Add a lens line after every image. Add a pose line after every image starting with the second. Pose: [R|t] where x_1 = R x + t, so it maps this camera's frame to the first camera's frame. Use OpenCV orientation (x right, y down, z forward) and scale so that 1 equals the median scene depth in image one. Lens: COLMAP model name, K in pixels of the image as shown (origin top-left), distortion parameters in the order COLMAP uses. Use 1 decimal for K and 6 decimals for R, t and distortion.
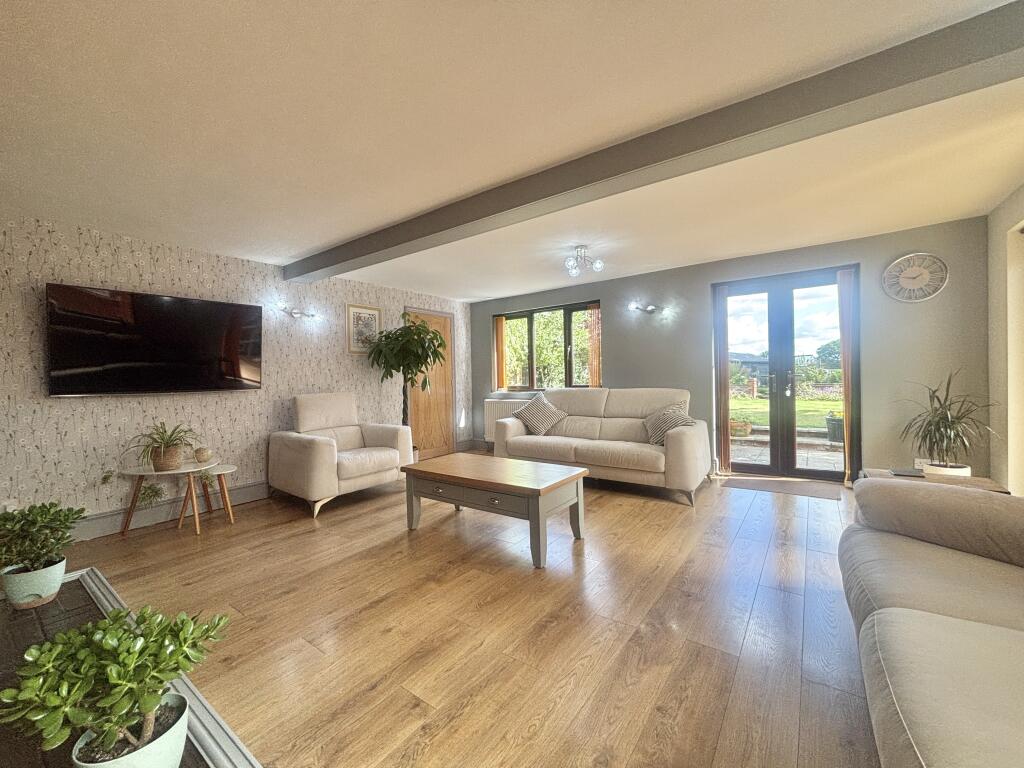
lens RADIAL K [[414.5, 0, 512.0], [0, 414.5, 384.0], [0, 0, 1]] dist [-0.002591, -0.000481]
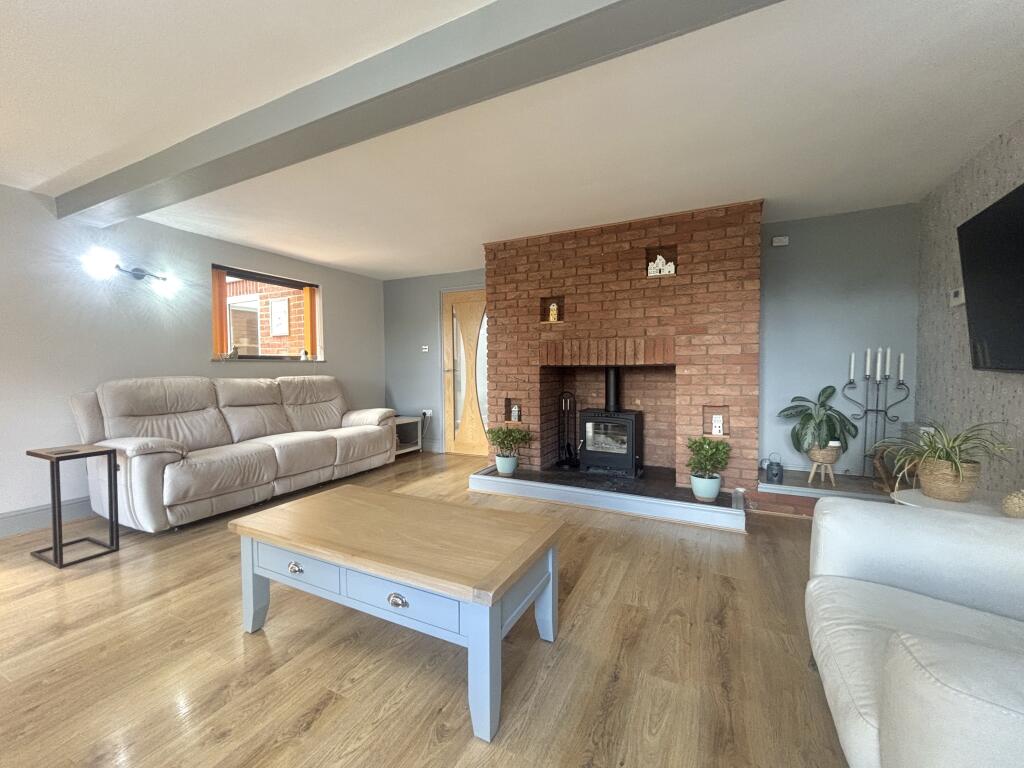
lens RADIAL K [[414.5, 0, 512.0], [0, 414.5, 384.0], [0, 0, 1]] dist [-0.002591, -0.000481]
pose [[-0.984746, 0.039079, -0.169552, -0.134914], [0.029259, 0.997767, 0.060033, -0.016670], [0.171519, 0.054157, -0.983691, 1.784687]]
